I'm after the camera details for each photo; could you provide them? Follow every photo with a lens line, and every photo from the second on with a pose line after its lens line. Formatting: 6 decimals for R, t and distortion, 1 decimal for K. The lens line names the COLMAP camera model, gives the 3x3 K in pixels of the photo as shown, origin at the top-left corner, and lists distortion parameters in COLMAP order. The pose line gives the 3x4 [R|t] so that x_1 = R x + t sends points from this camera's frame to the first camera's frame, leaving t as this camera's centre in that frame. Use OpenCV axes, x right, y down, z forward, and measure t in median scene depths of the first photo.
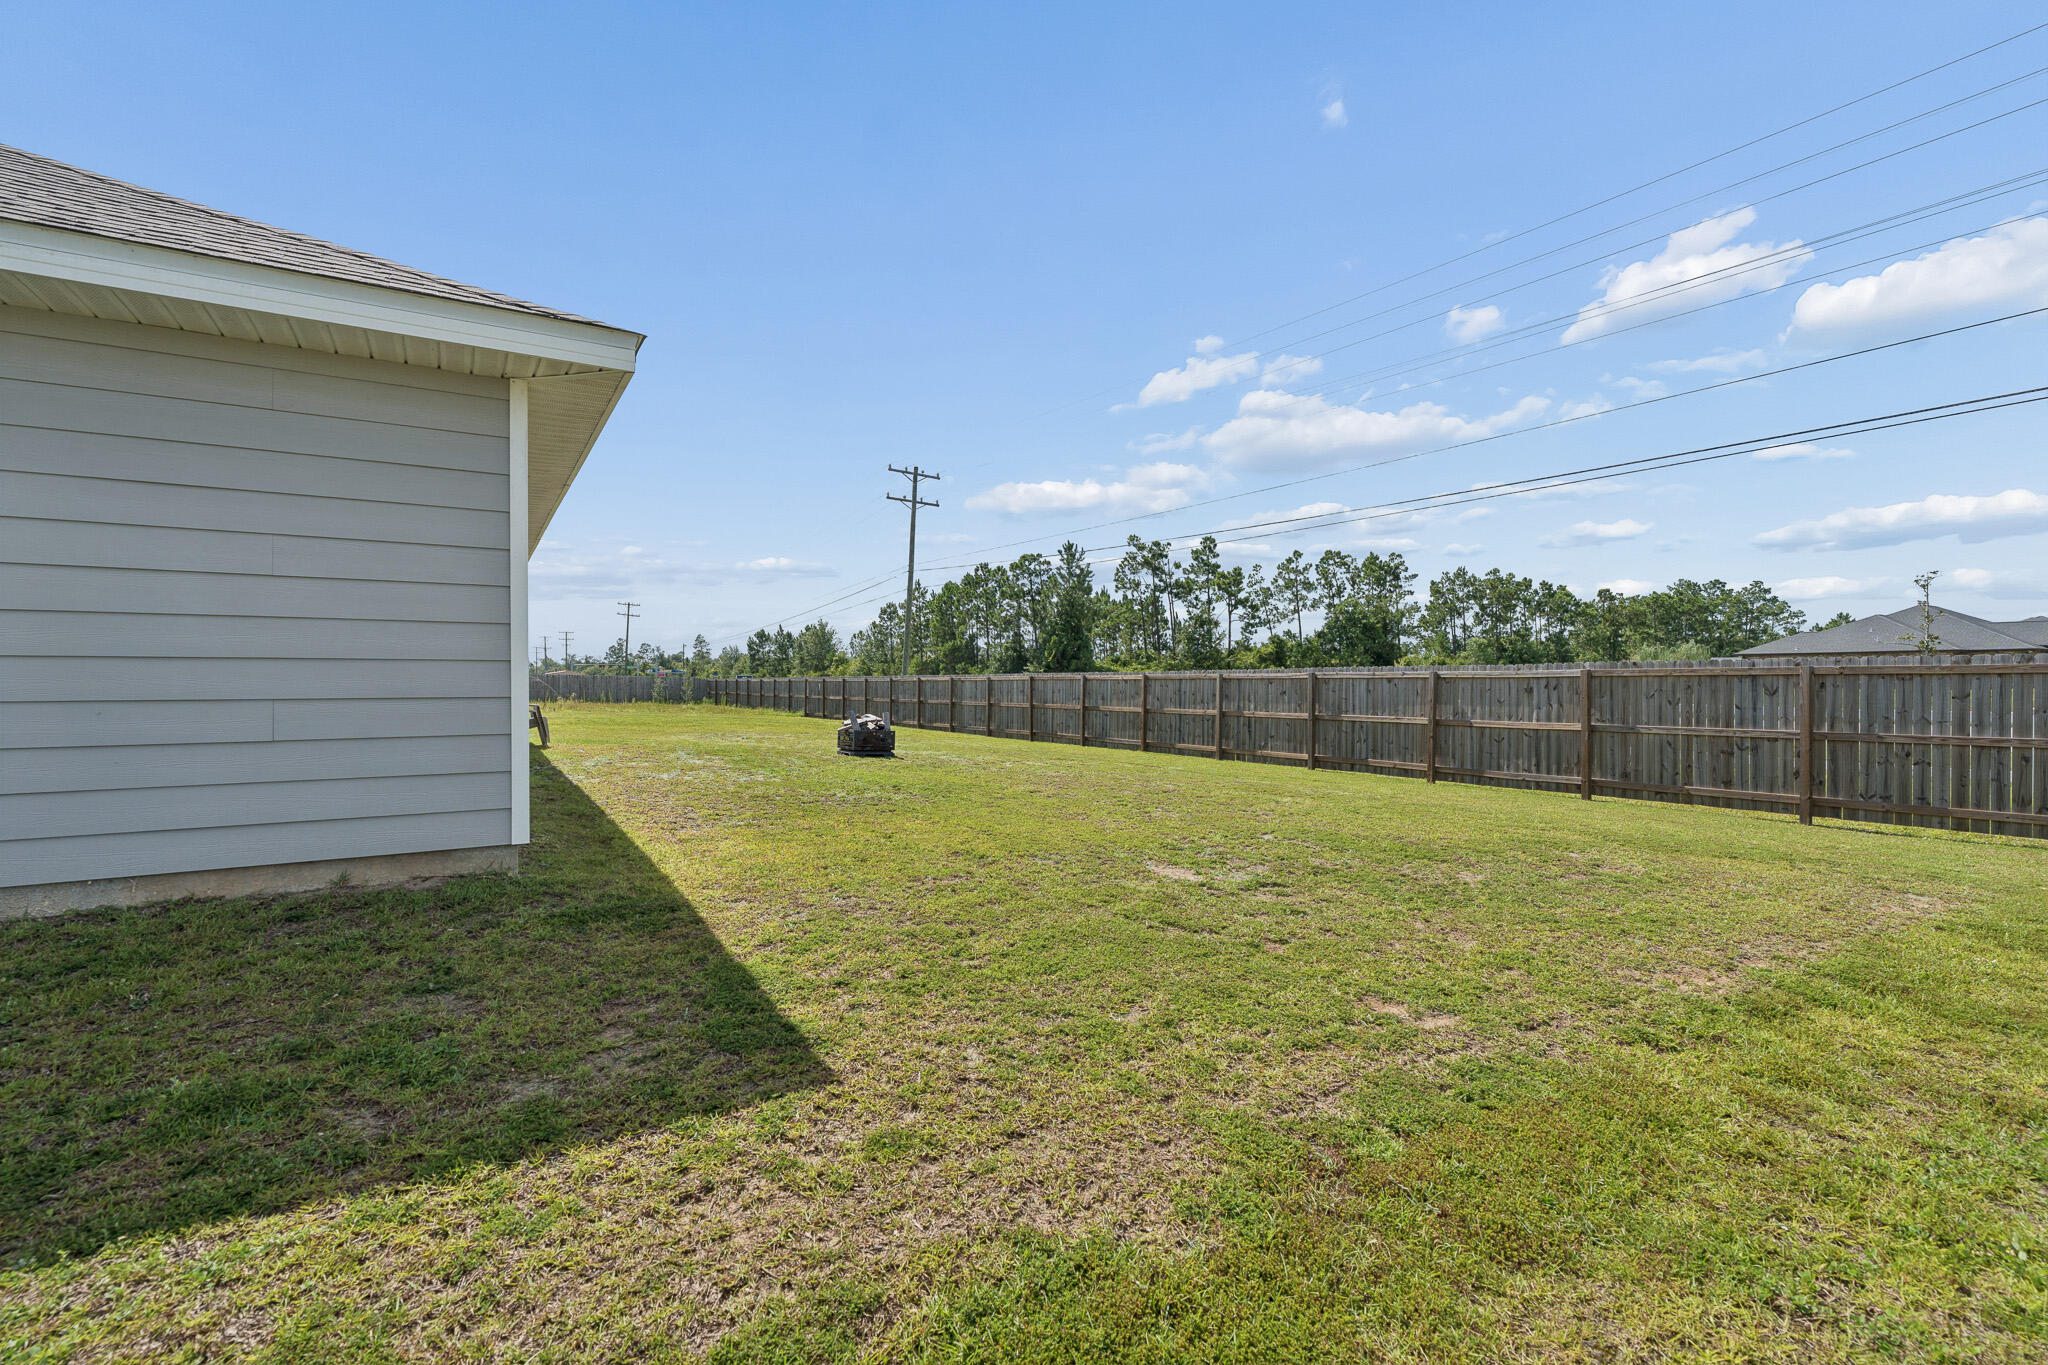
lens RADIAL K [[917.9, 0, 1023.3], [0, 917.9, 685.4], [0, 0, 1]] dist [0.000314, 0.000469]
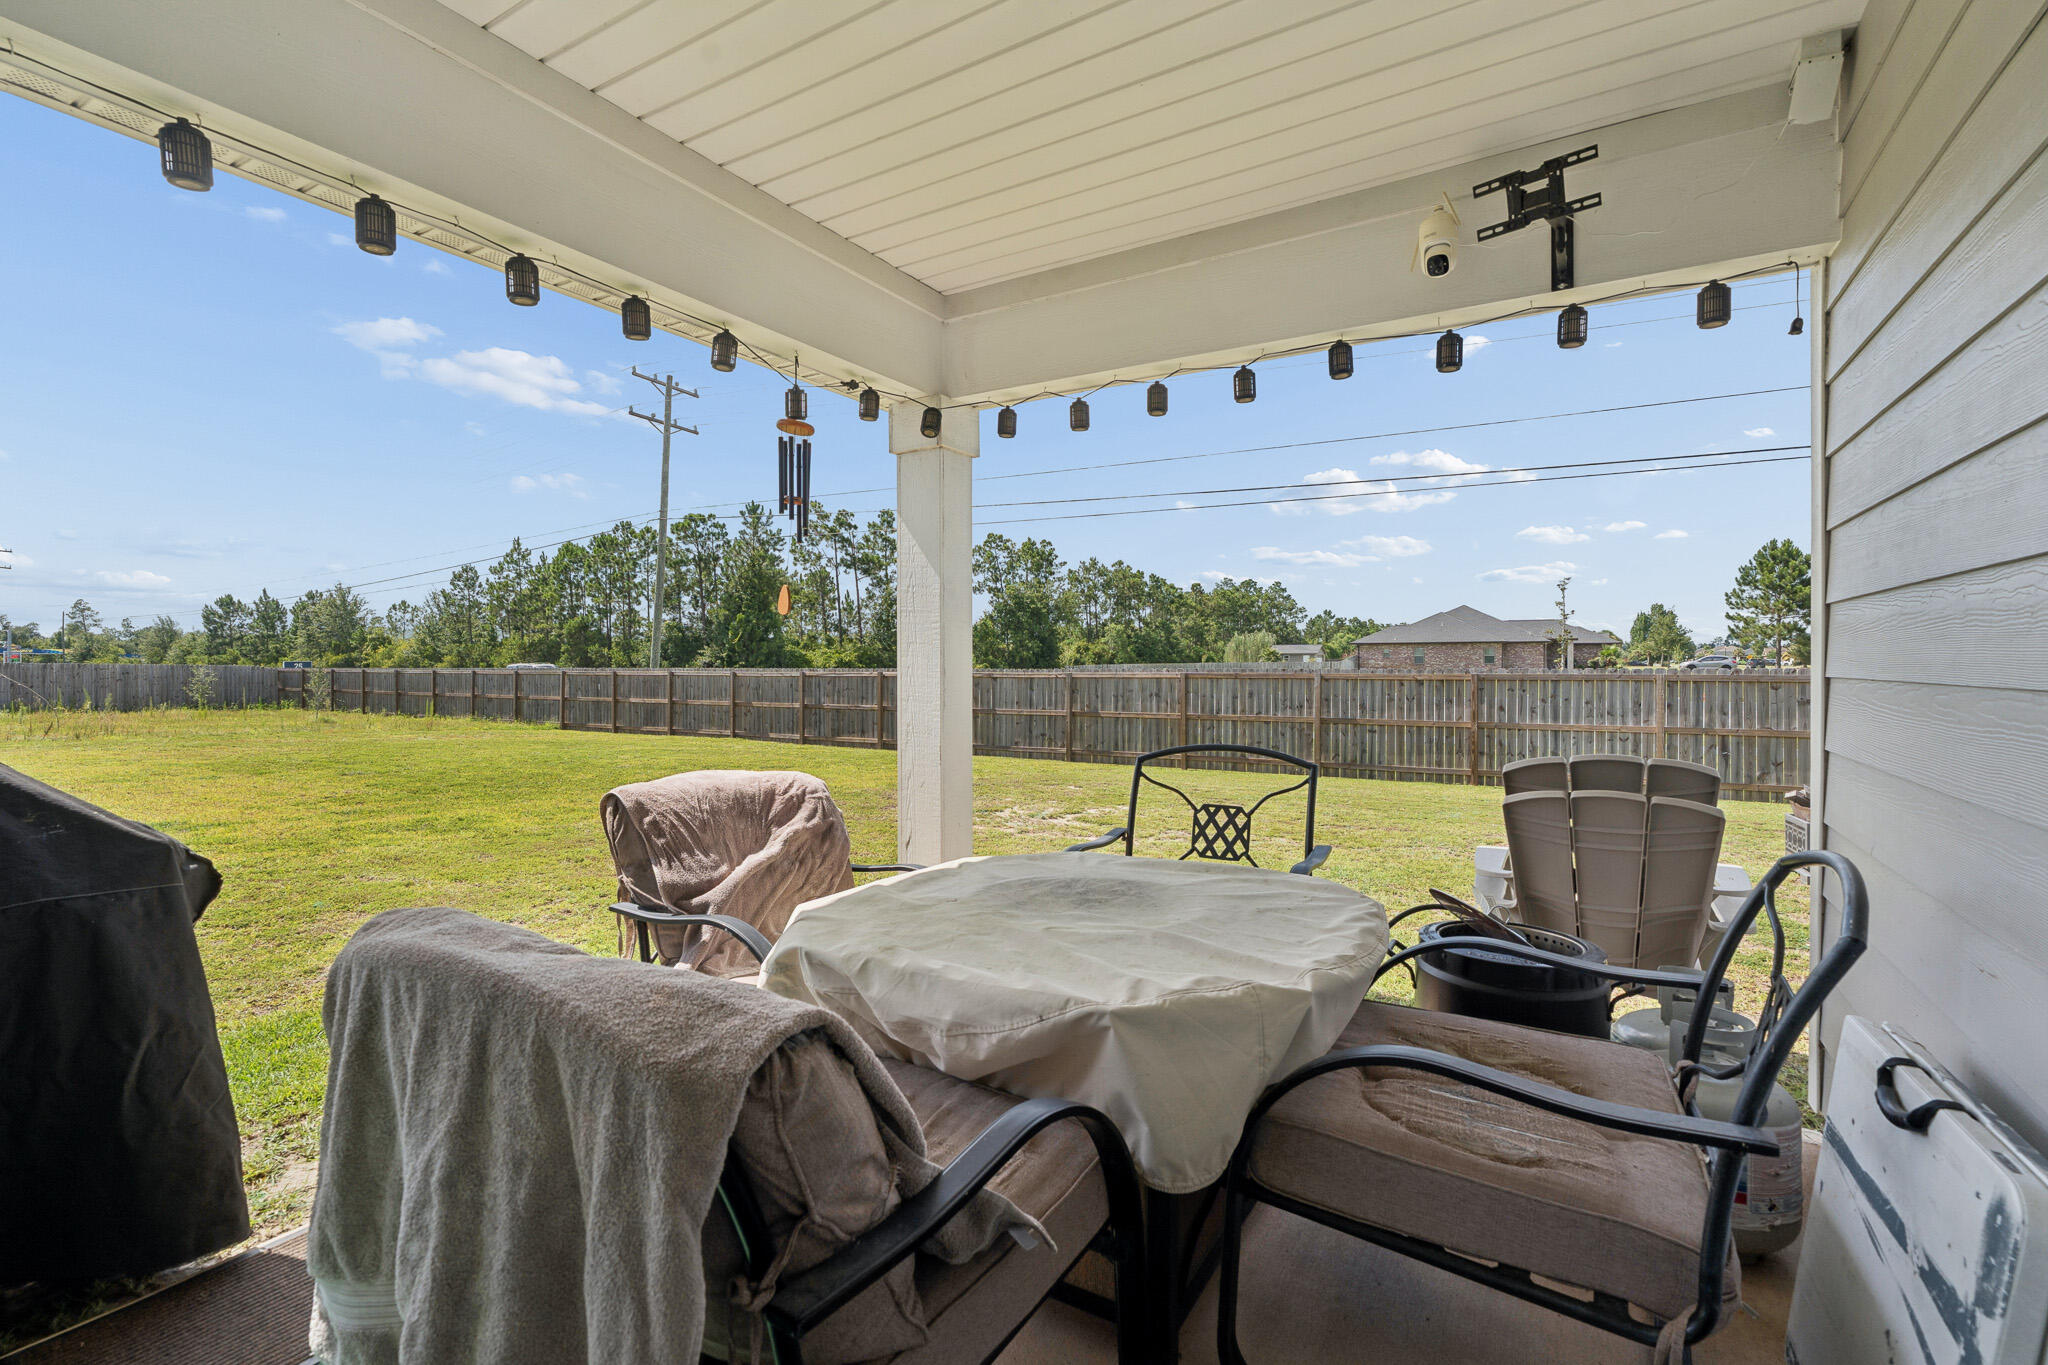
lens RADIAL K [[928.2, 0, 1020.0], [0, 928.2, 658.8], [0, 0, 1]] dist [0.000379, 0.000202]
pose [[0.892655, 0.001319, 0.450739, -0.088375], [0.003210, 0.999952, -0.009285, -0.003116], [-0.450729, 0.009735, 0.892608, 0.098362]]
